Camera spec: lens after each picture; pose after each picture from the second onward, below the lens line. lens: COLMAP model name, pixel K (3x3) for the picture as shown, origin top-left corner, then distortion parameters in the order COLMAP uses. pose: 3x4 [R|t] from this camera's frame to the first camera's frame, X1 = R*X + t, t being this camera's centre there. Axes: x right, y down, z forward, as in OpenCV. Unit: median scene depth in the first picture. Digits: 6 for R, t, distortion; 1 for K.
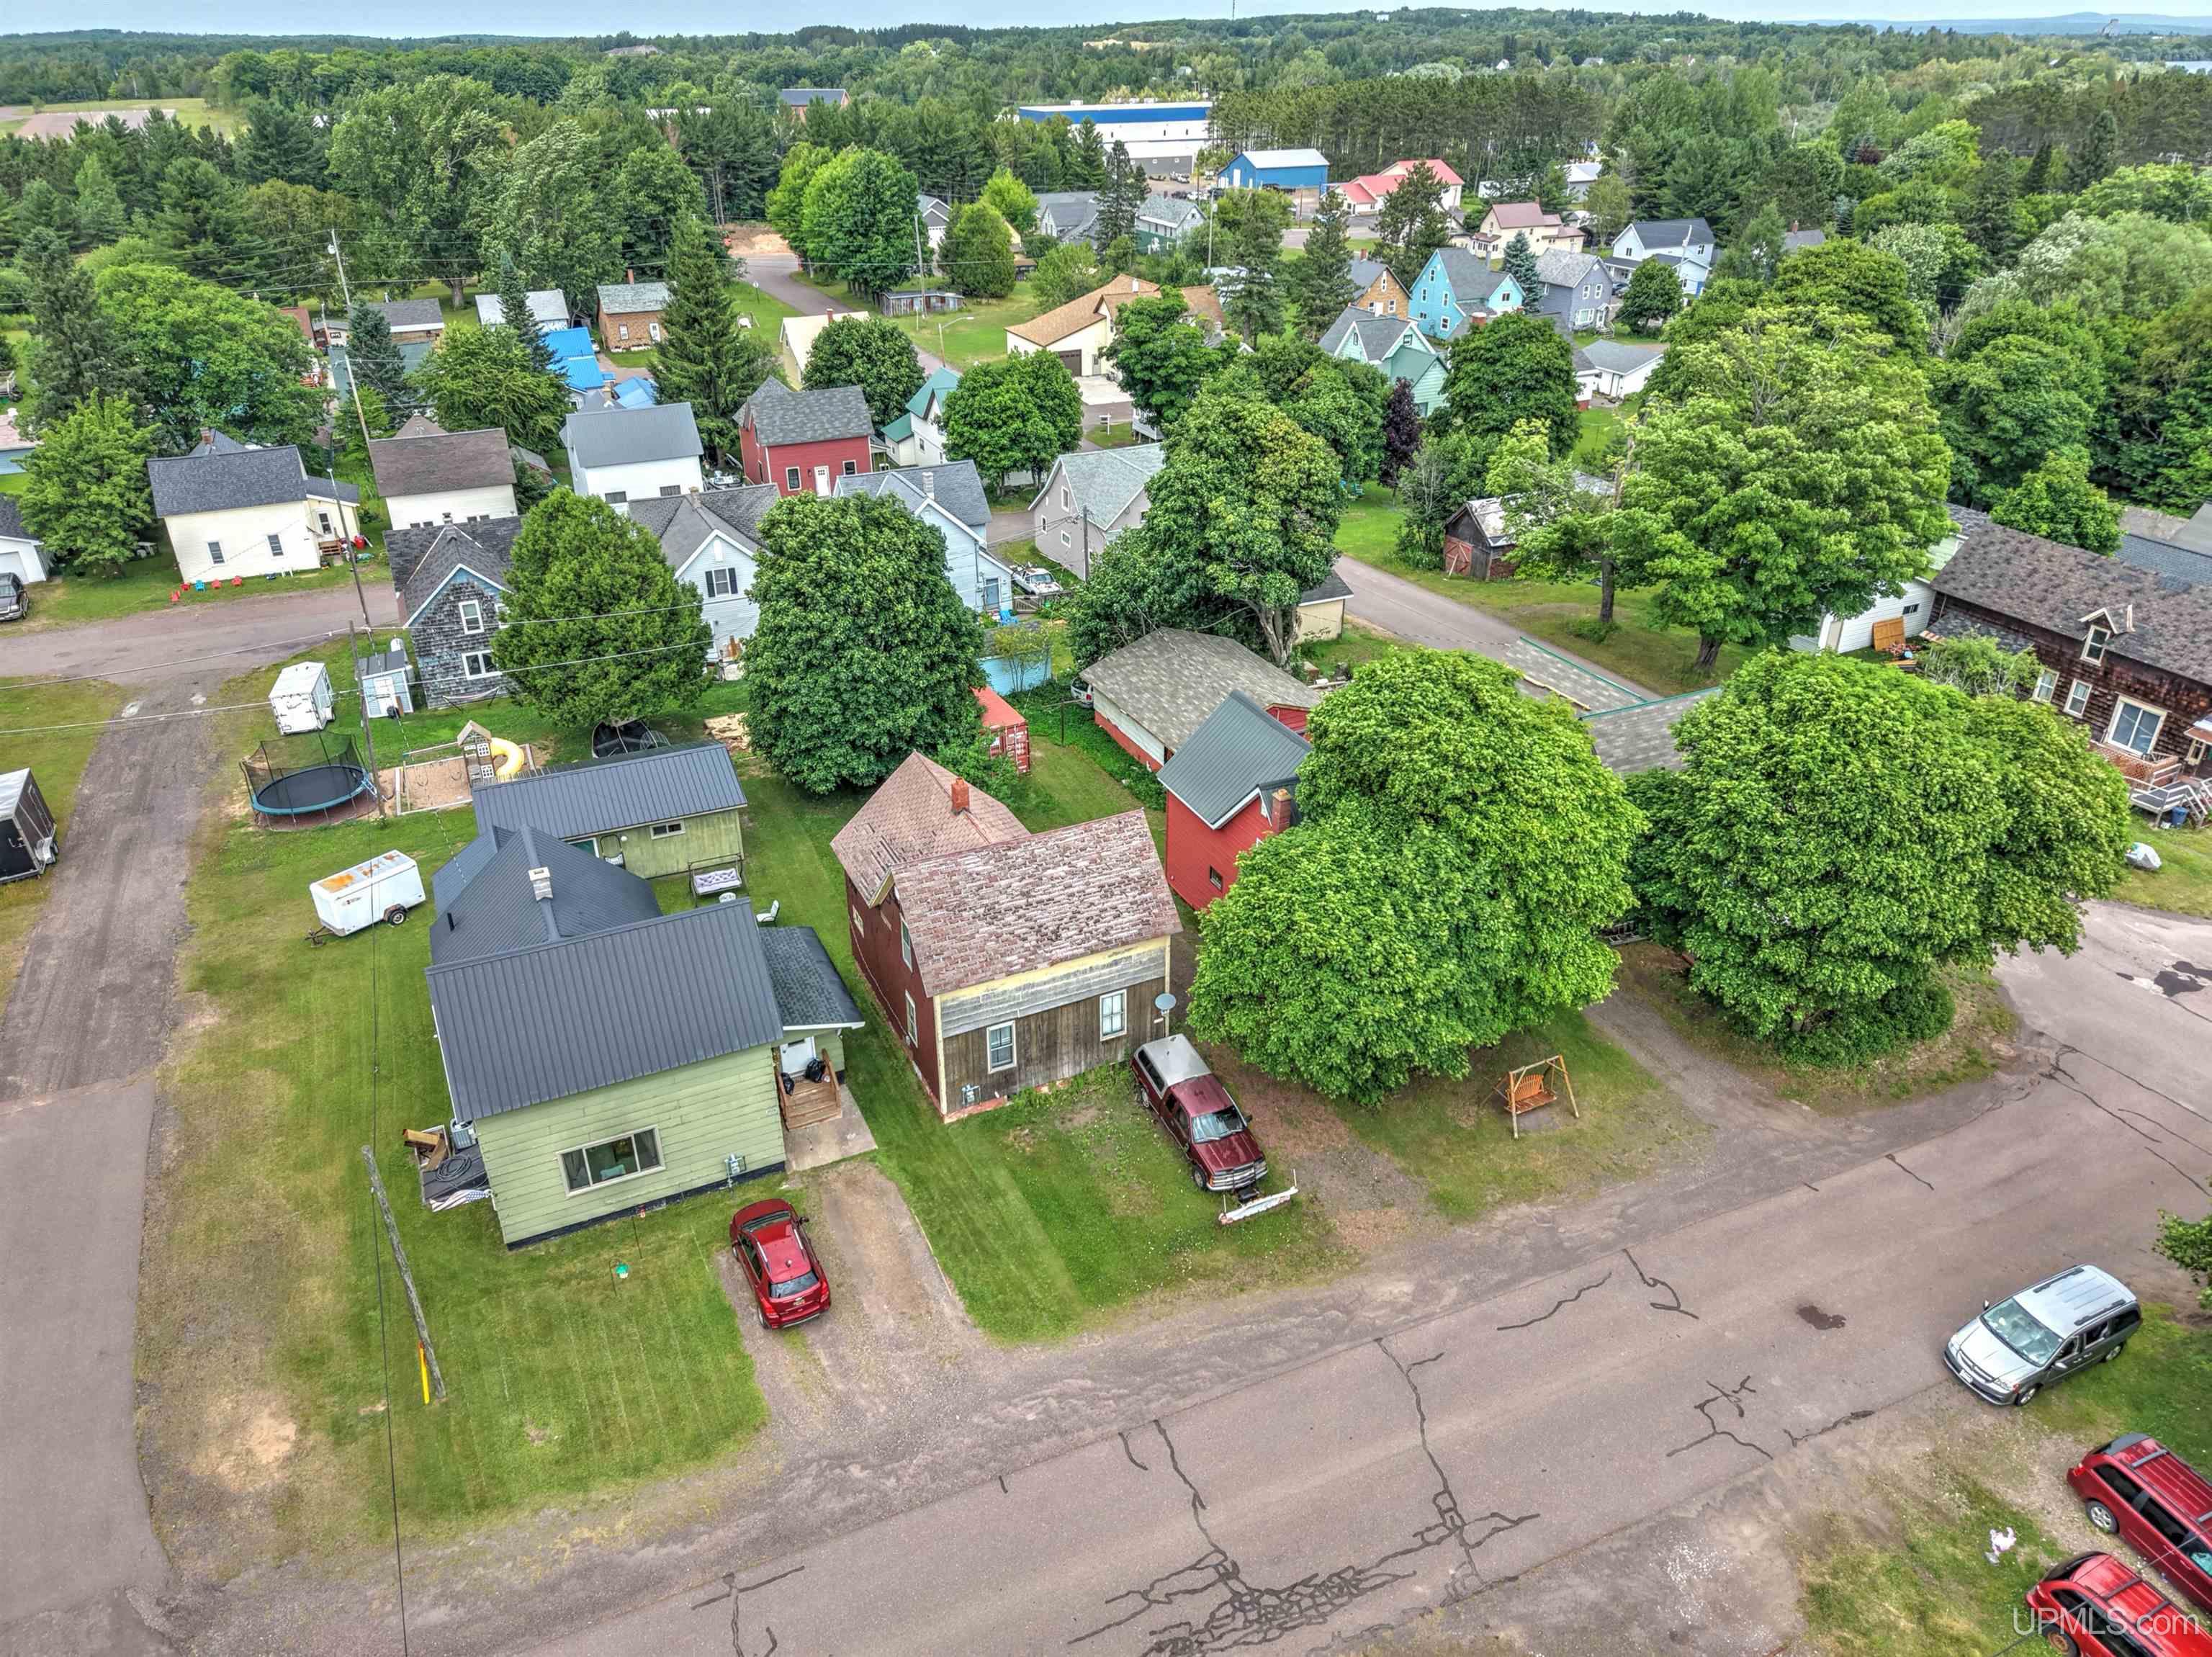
lens RADIAL K [[1509.0, 0, 1106.0], [0, 1509.0, 828.5], [0, 0, 1]] dist [0.002400, -0.003258]
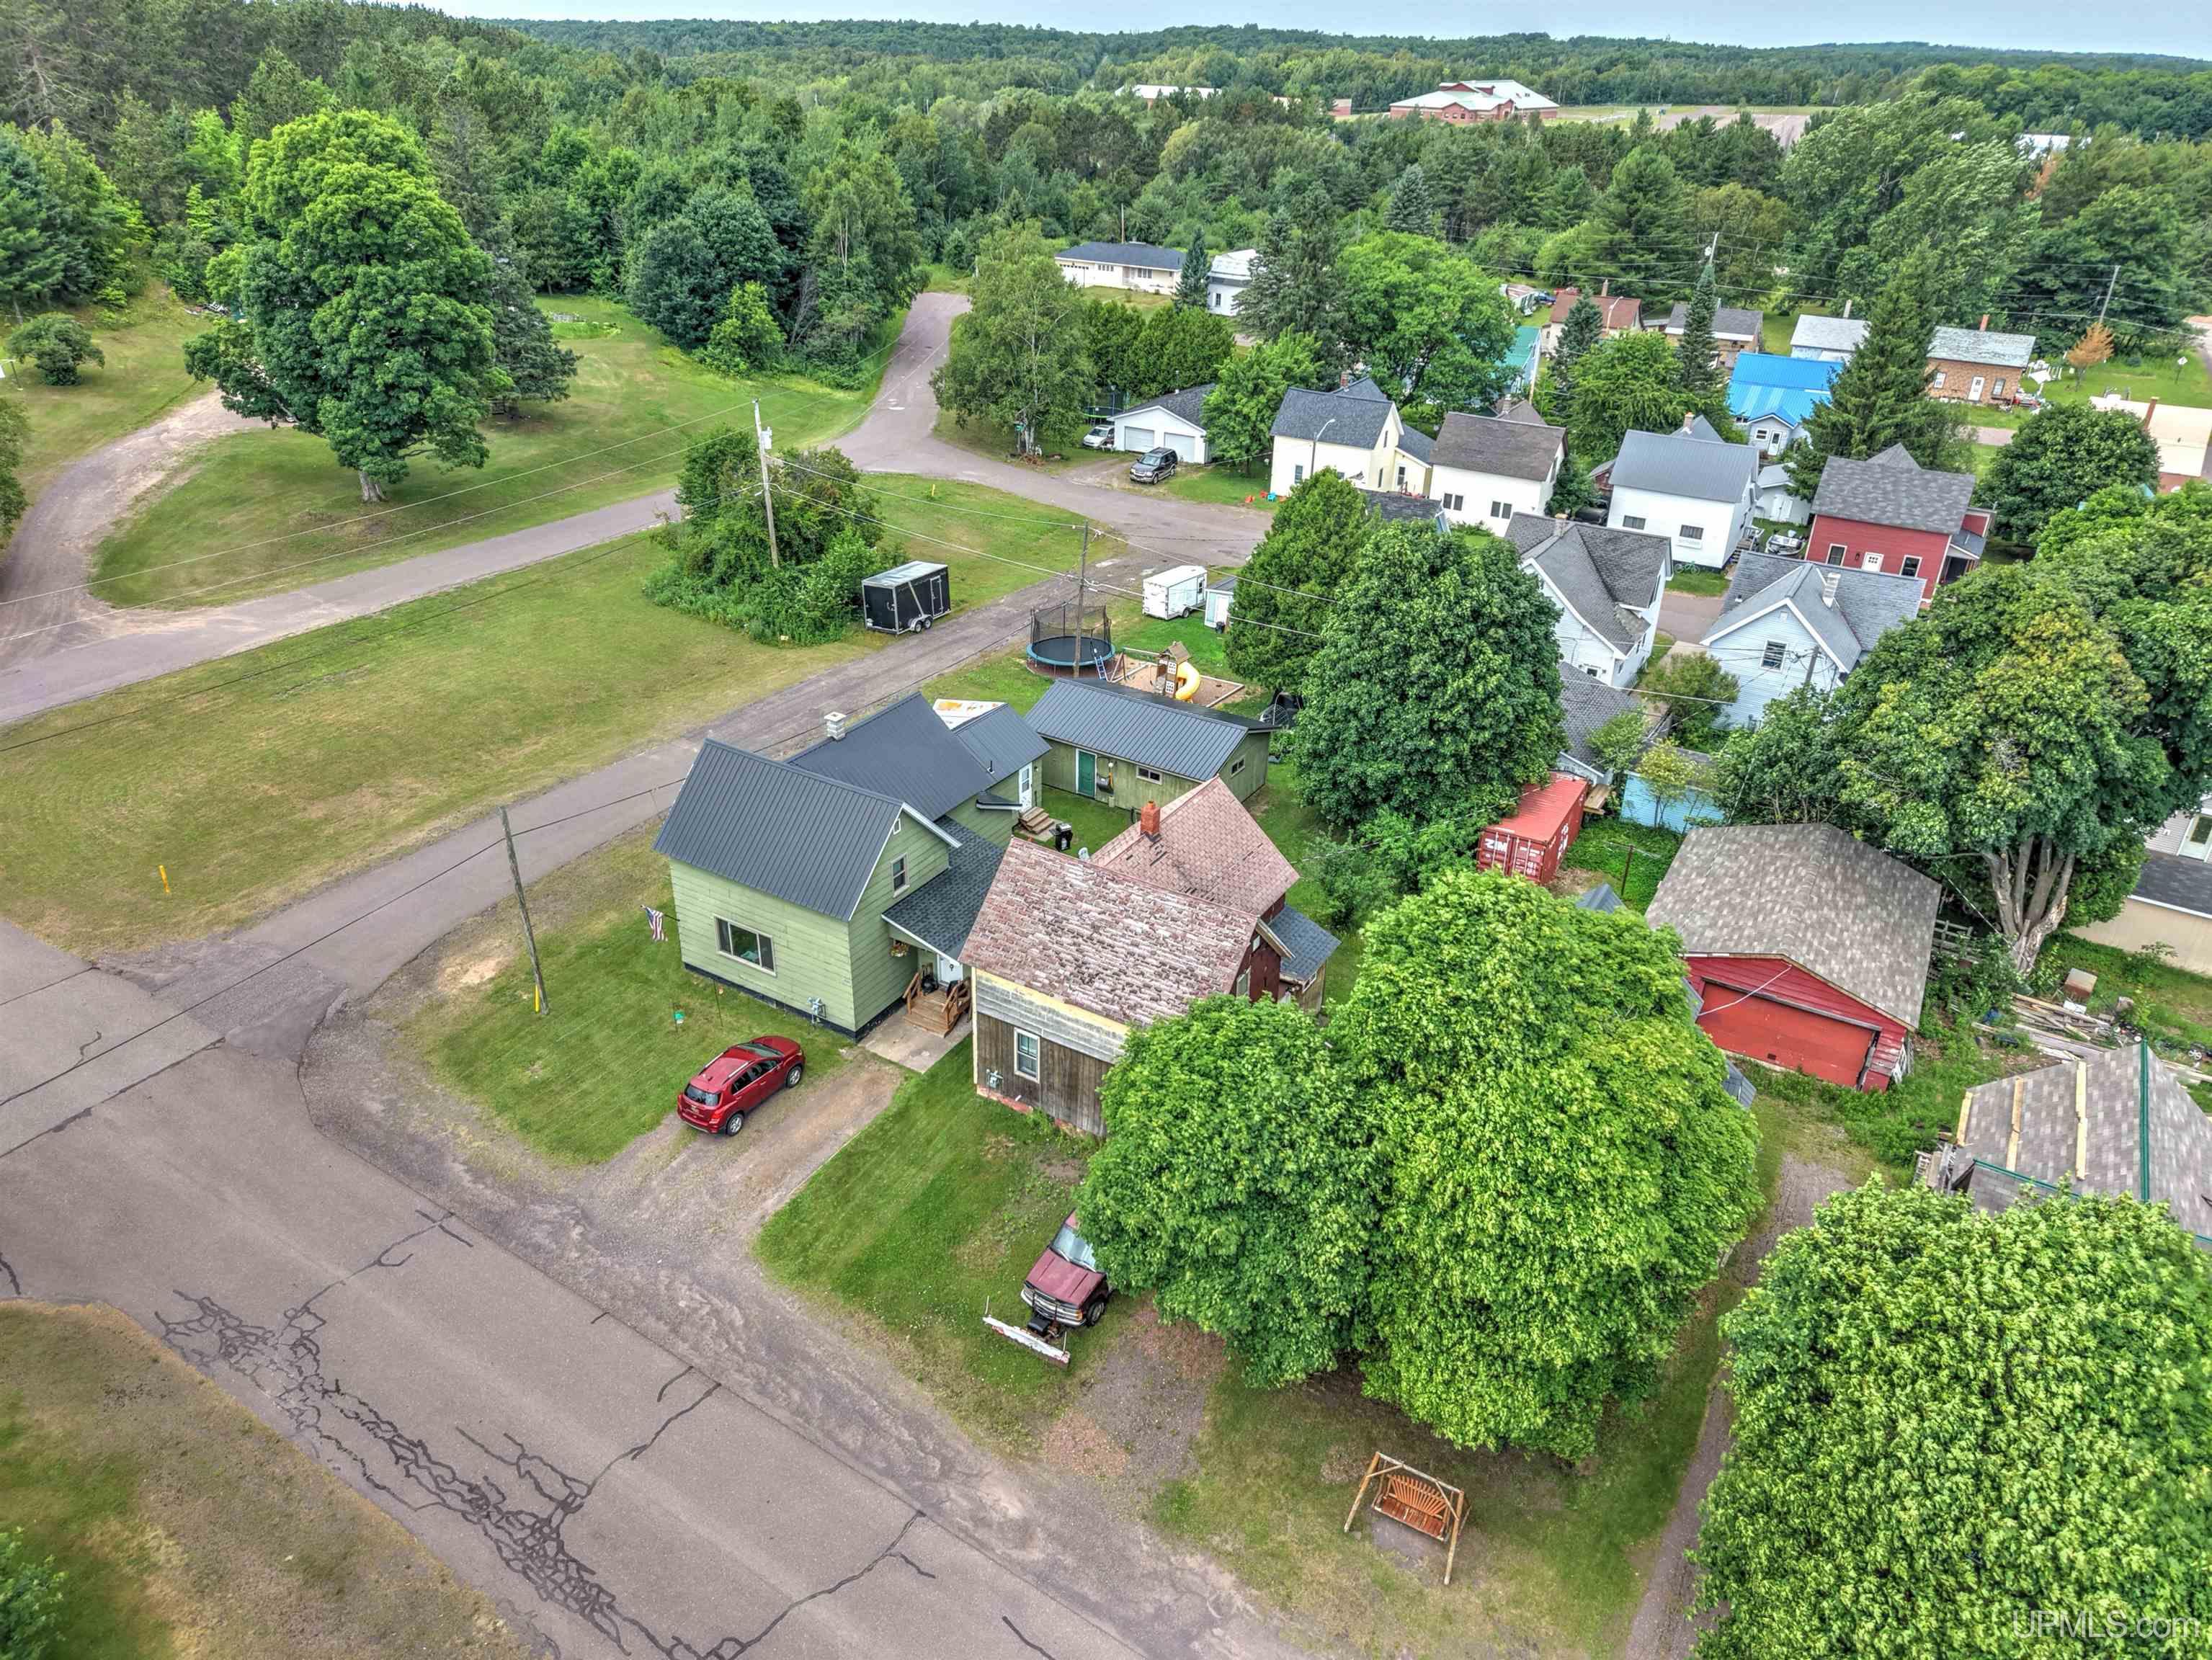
lens RADIAL K [[1490.8, 0, 1060.7], [0, 1490.8, 825.8], [0, 0, 1]] dist [0.006525, -0.001968]
pose [[0.533657, 0.407810, -0.740879, 0.620698], [-0.412271, 0.890356, 0.193128, -0.190287], [0.738405, 0.202379, 0.643273, 0.376669]]
